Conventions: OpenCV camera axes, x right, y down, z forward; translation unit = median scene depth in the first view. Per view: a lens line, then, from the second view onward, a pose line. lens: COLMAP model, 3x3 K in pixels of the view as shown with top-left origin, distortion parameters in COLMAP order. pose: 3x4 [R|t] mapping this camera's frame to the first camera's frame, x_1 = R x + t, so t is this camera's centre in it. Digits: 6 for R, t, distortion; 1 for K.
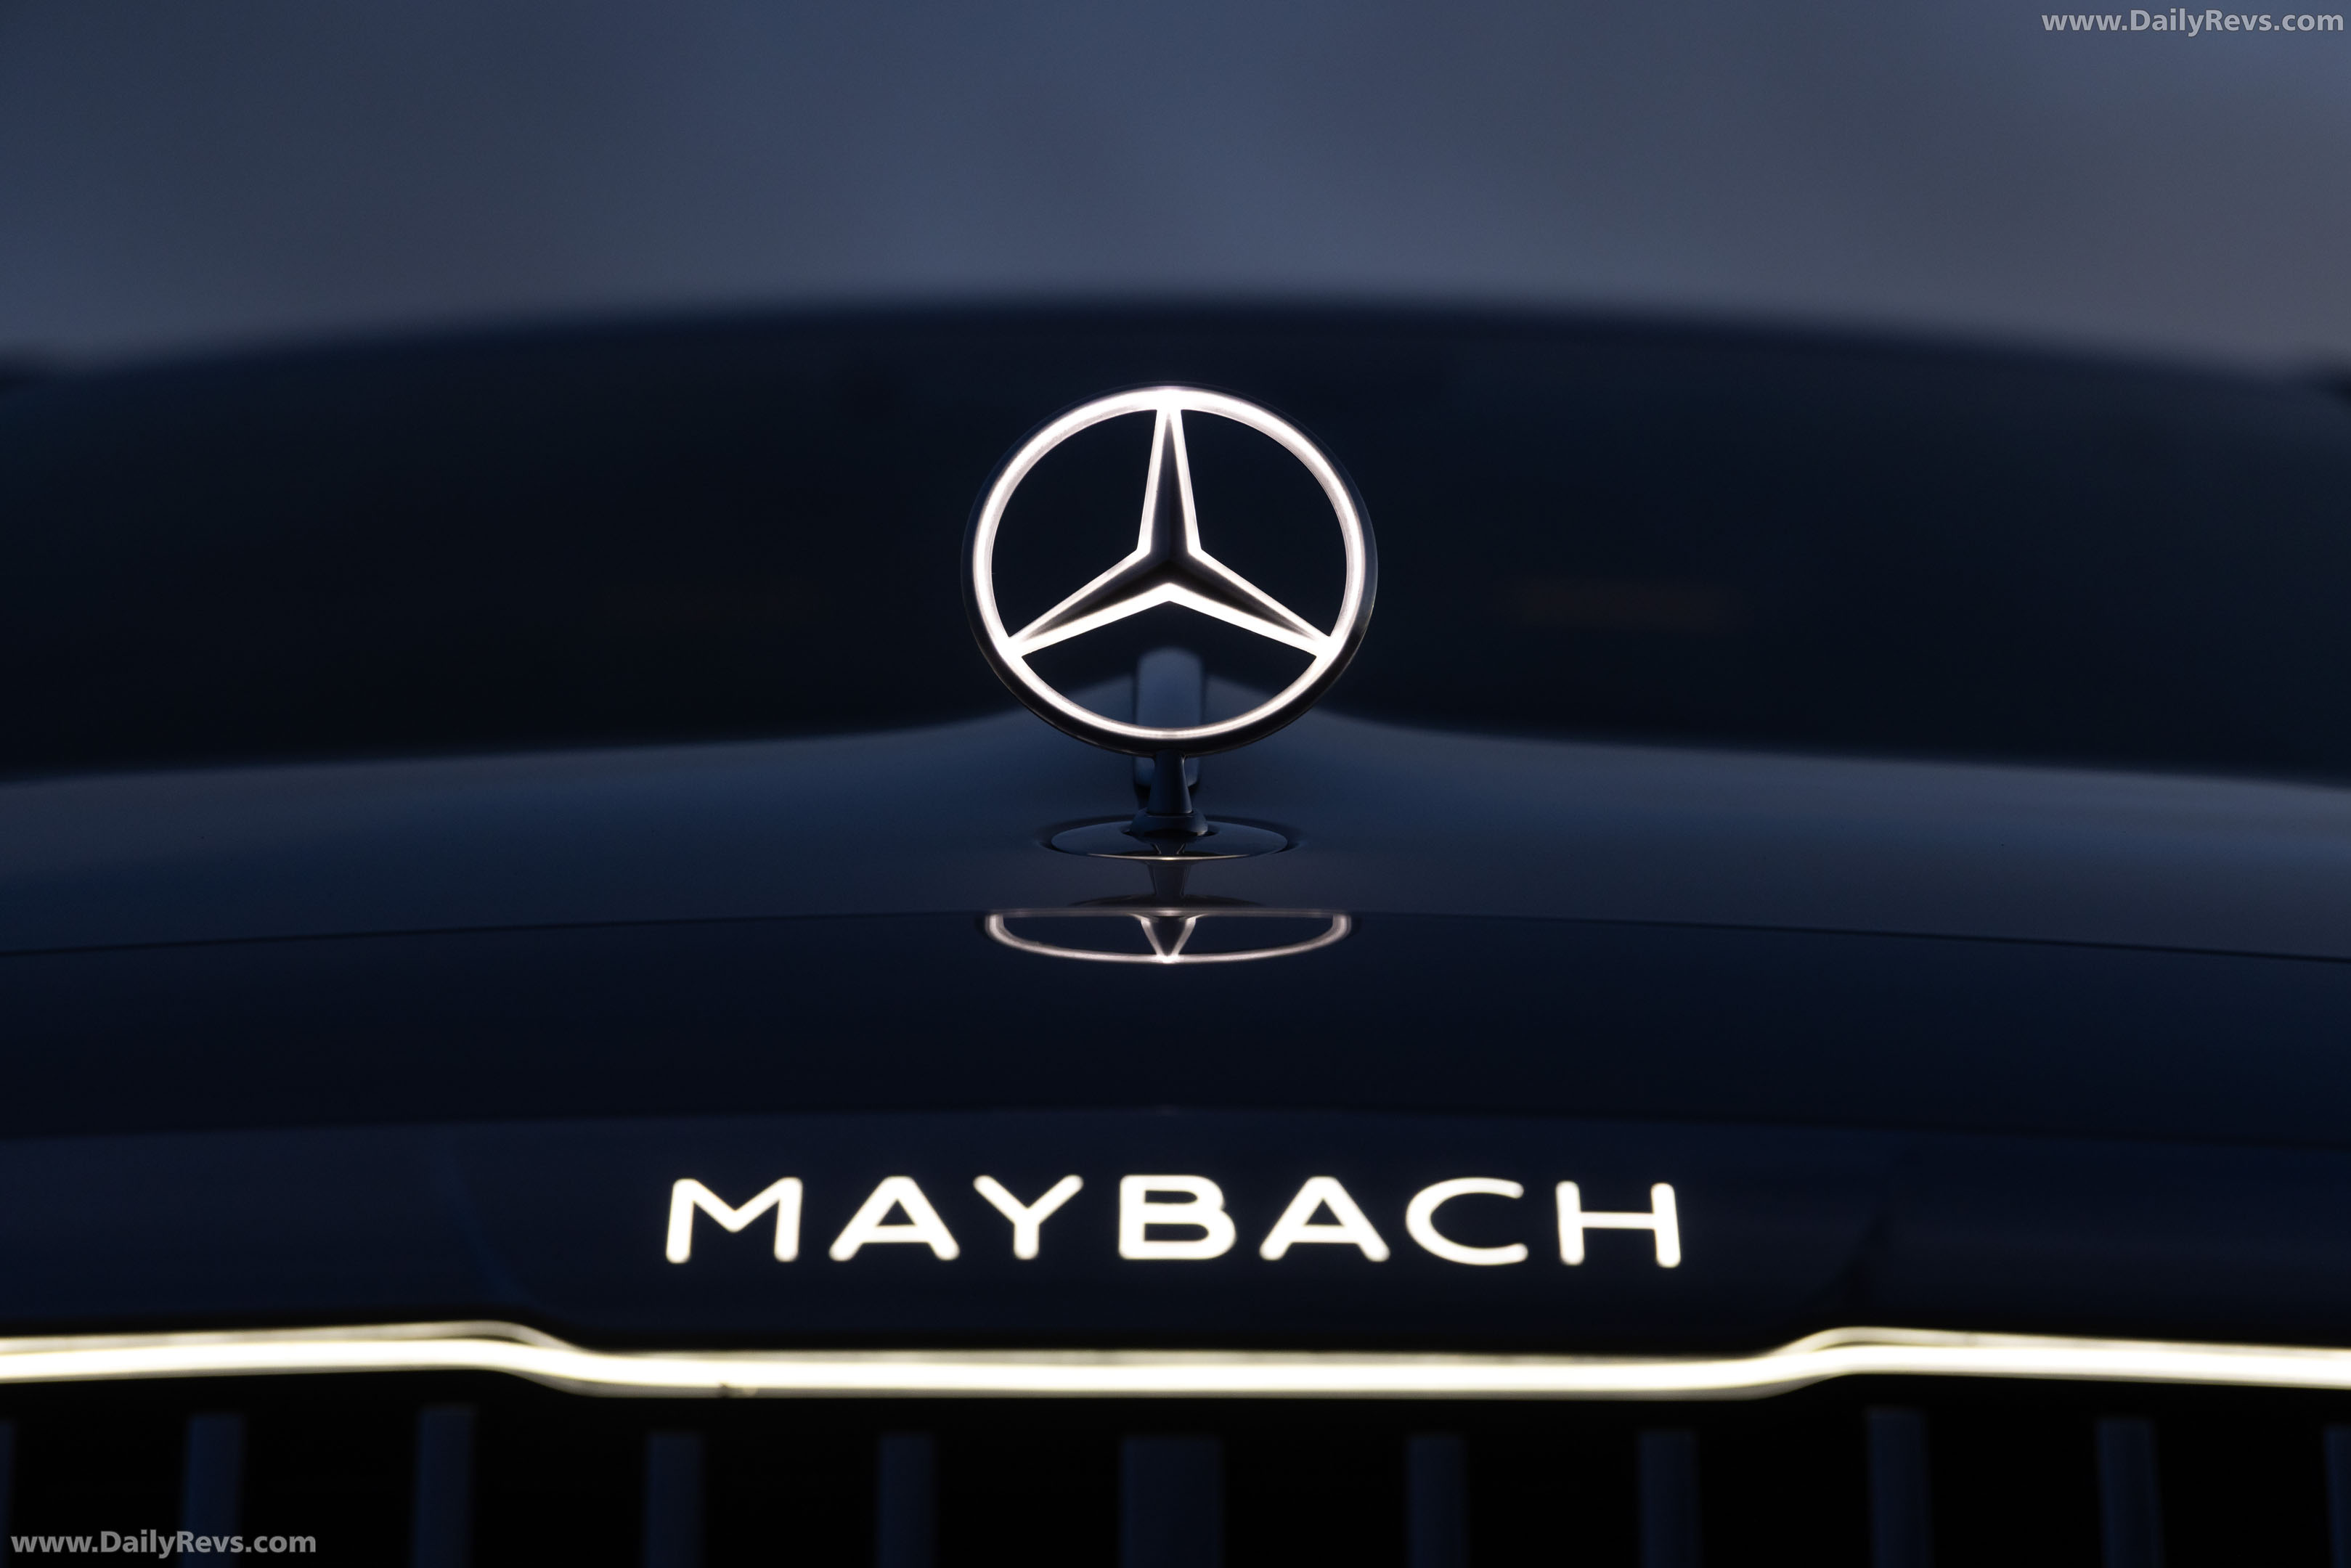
lens RADIAL K [[6996.3, 0, 1175.5], [0, 6996.3, 784.0], [0, 0, 1]] dist [-0.033031, -0.118943]
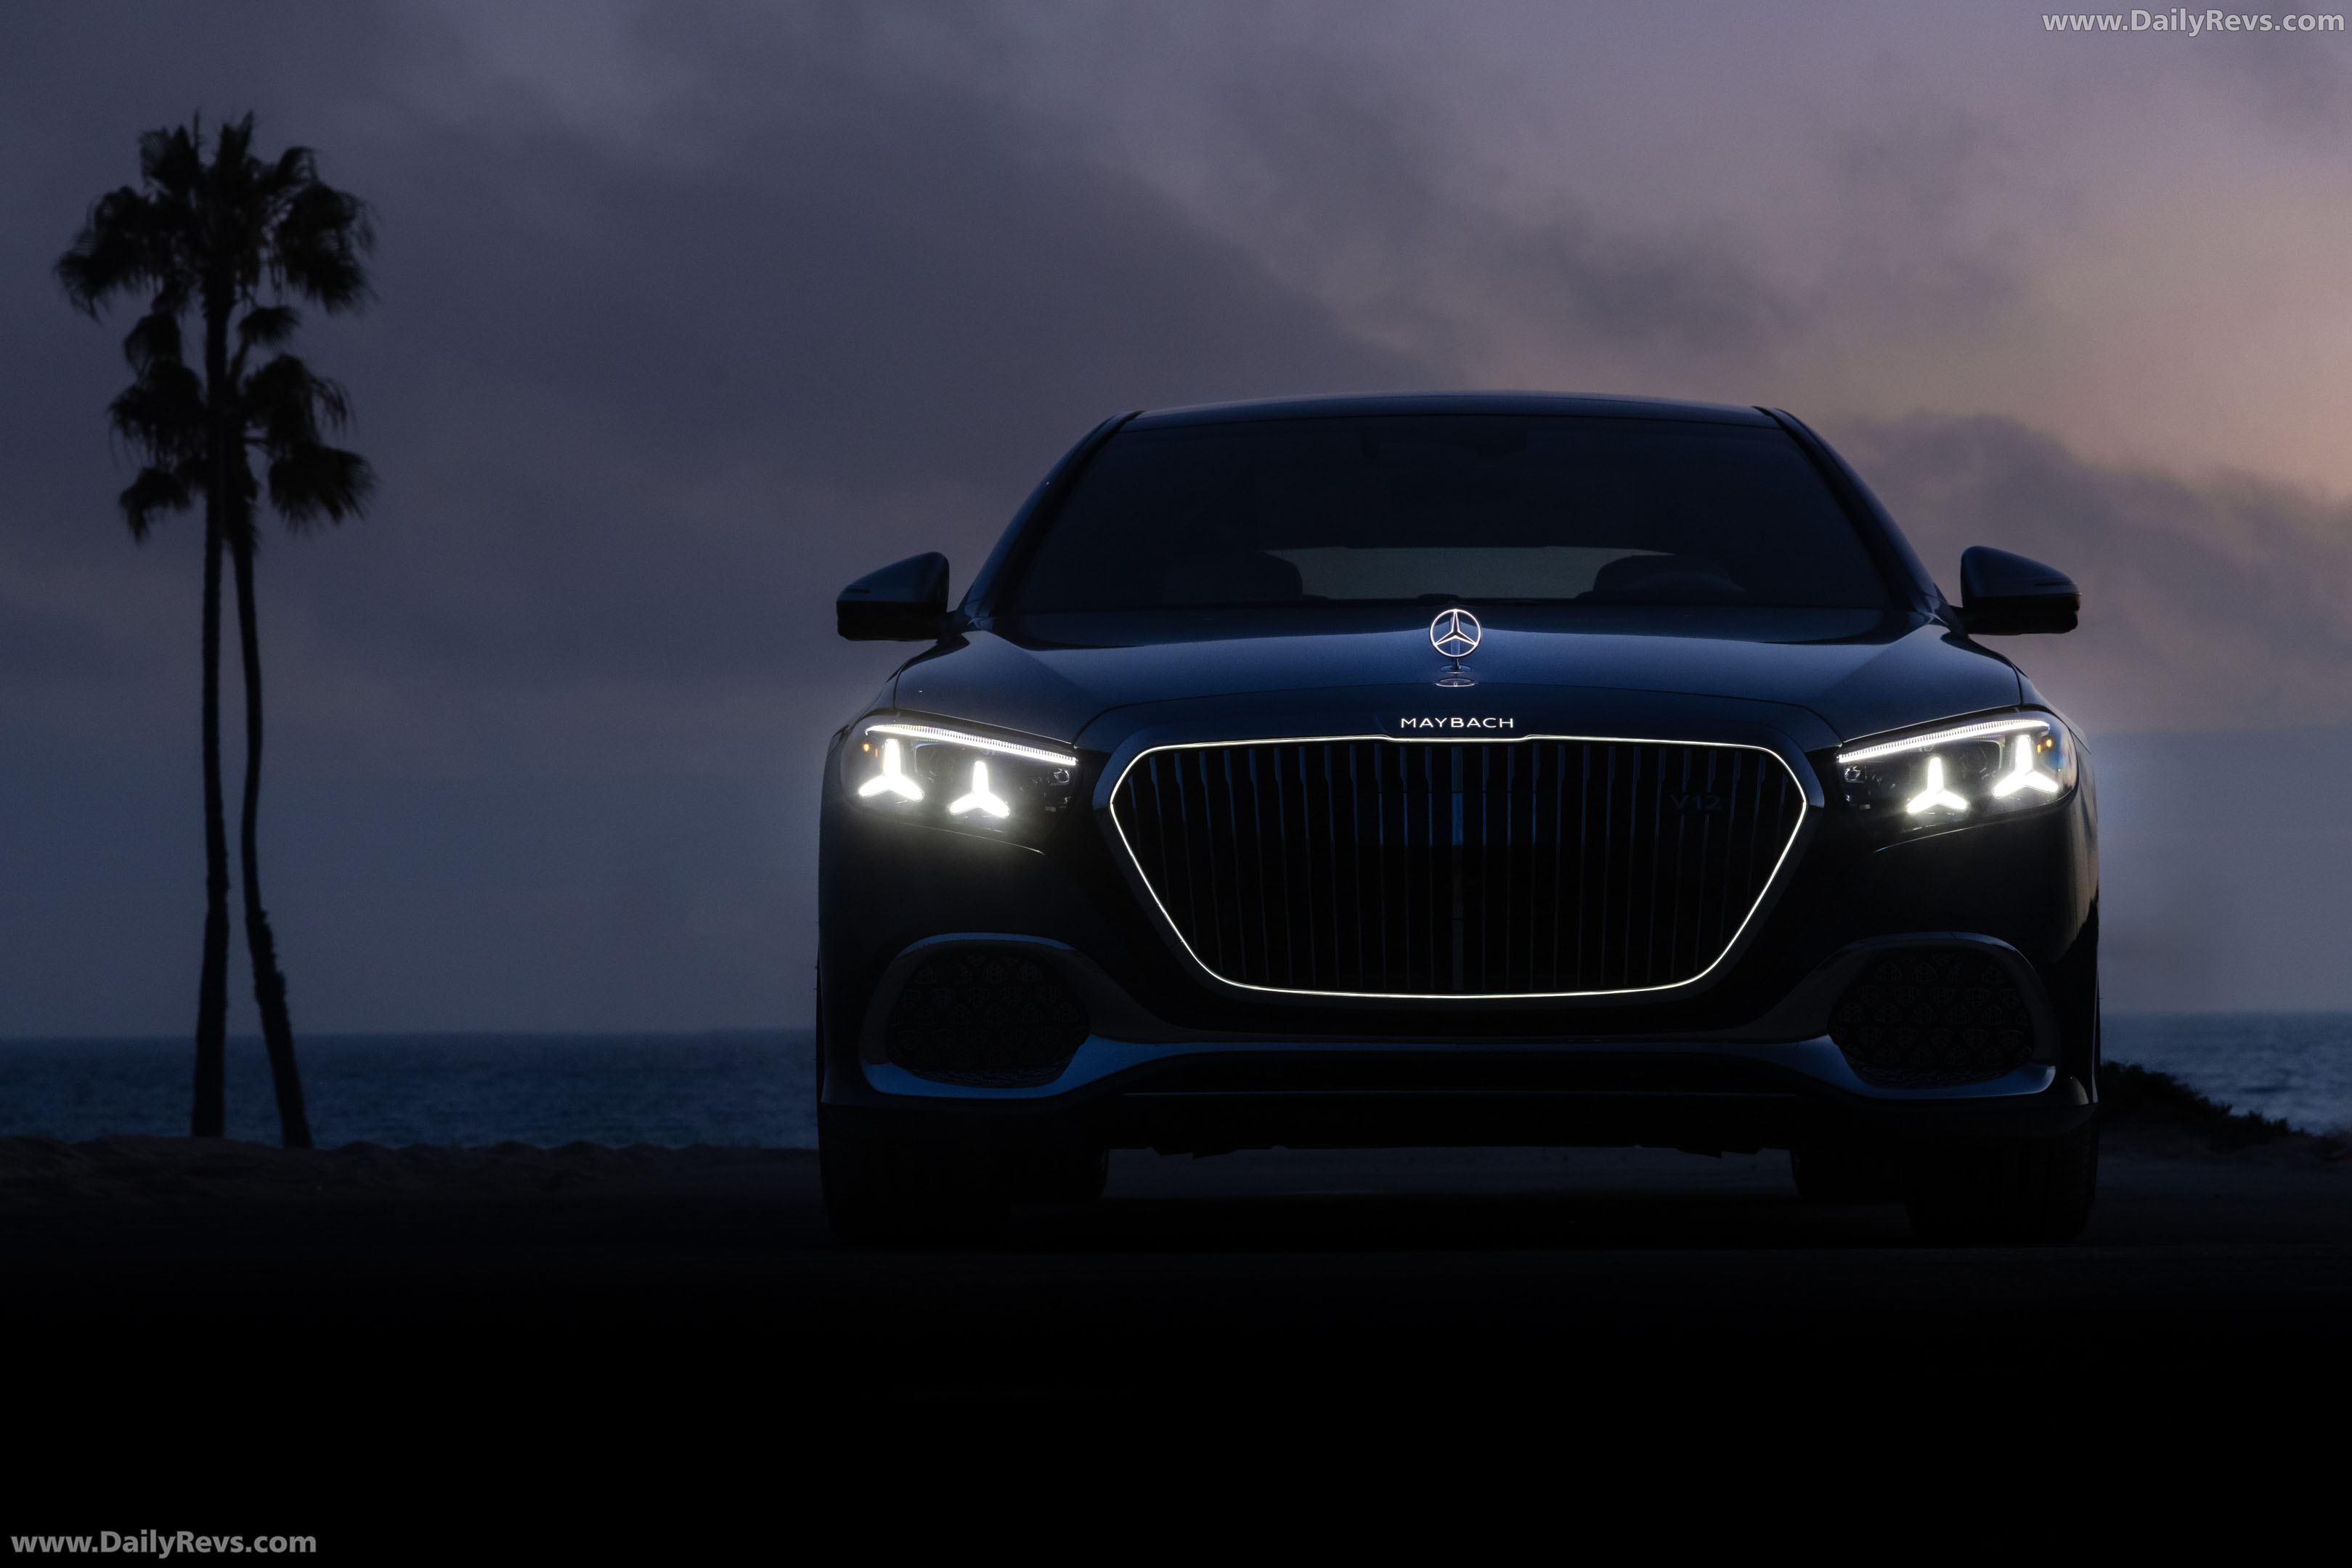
lens RADIAL K [[6233.5, 0, 1176.0], [0, 6233.5, 784.0], [0, 0, 1]] dist [0.118457, -0.193747]
pose [[0.999209, -0.003726, -0.039604, -0.044499], [0.008375, 0.992994, 0.117871, -0.814738], [0.038887, -0.118109, 0.992239, -7.044689]]
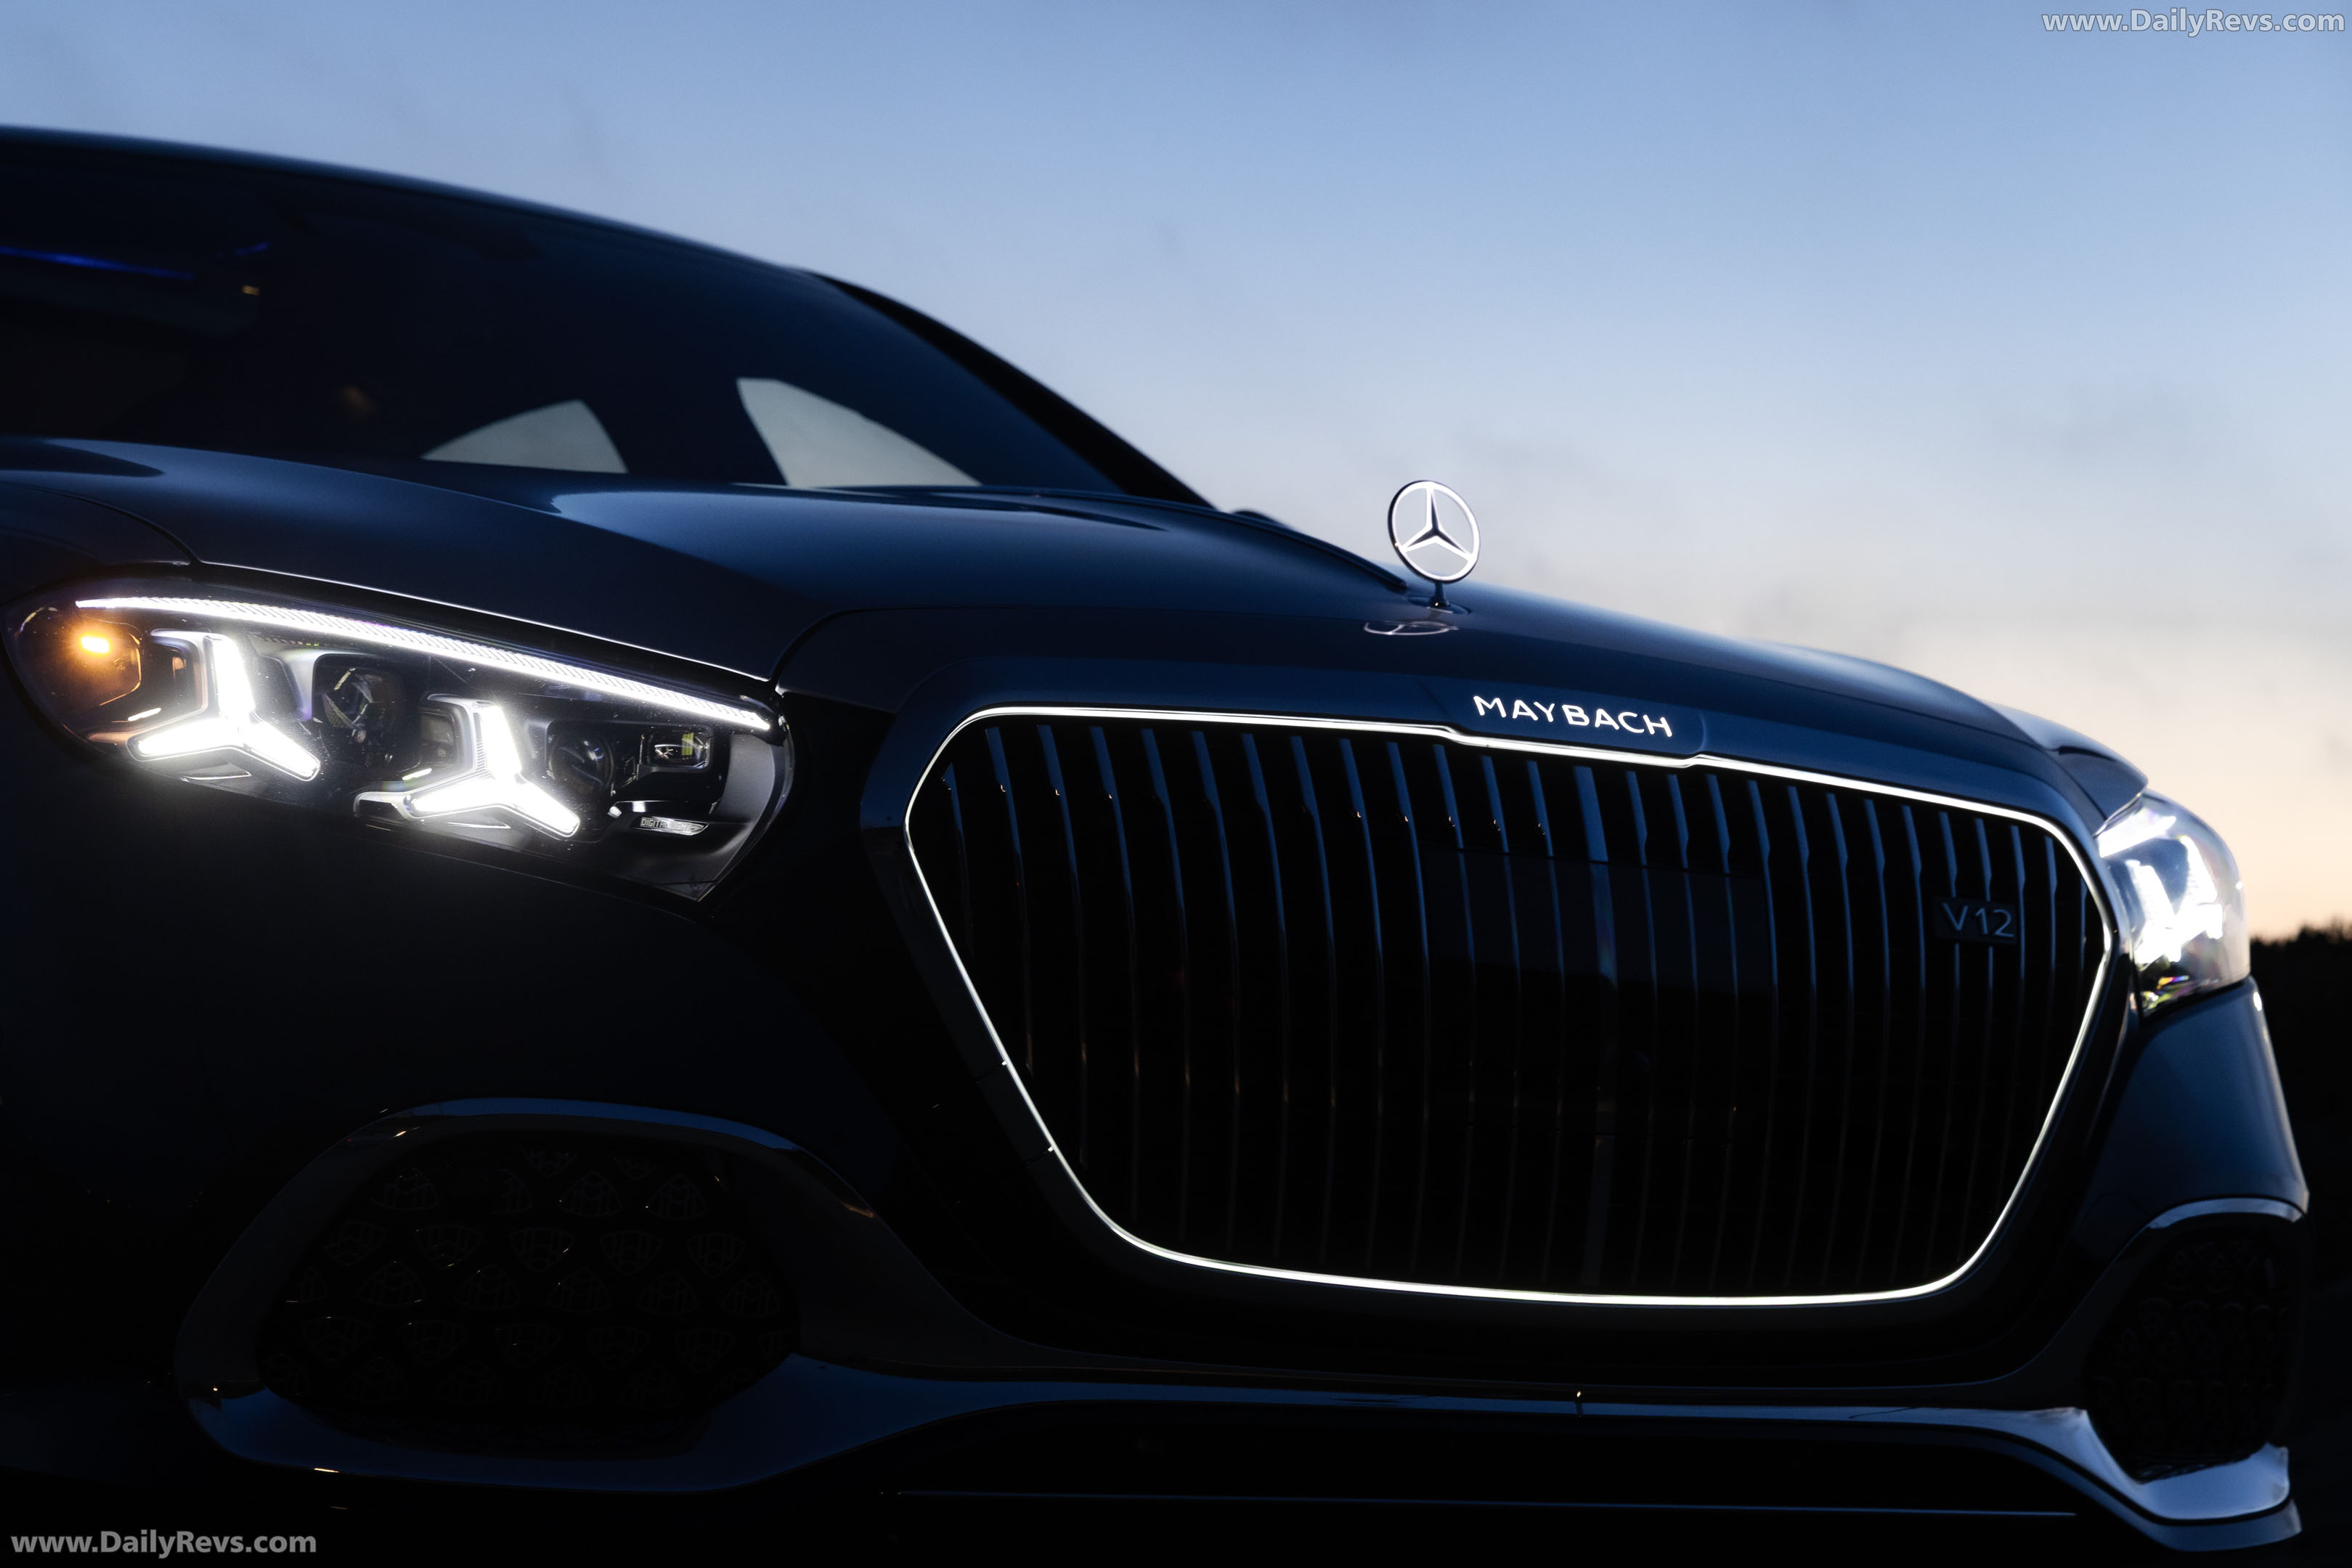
lens RADIAL K [[5311.2, 0, 1176.0], [0, 5311.2, 784.0], [0, 0, 1]] dist [0.043131, 0.042181]
pose [[0.855824, 0.083099, 0.510549, -1.872306], [-0.132793, 0.989229, 0.061588, -0.064734], [-0.499932, -0.120505, 0.857640, -1.681312]]
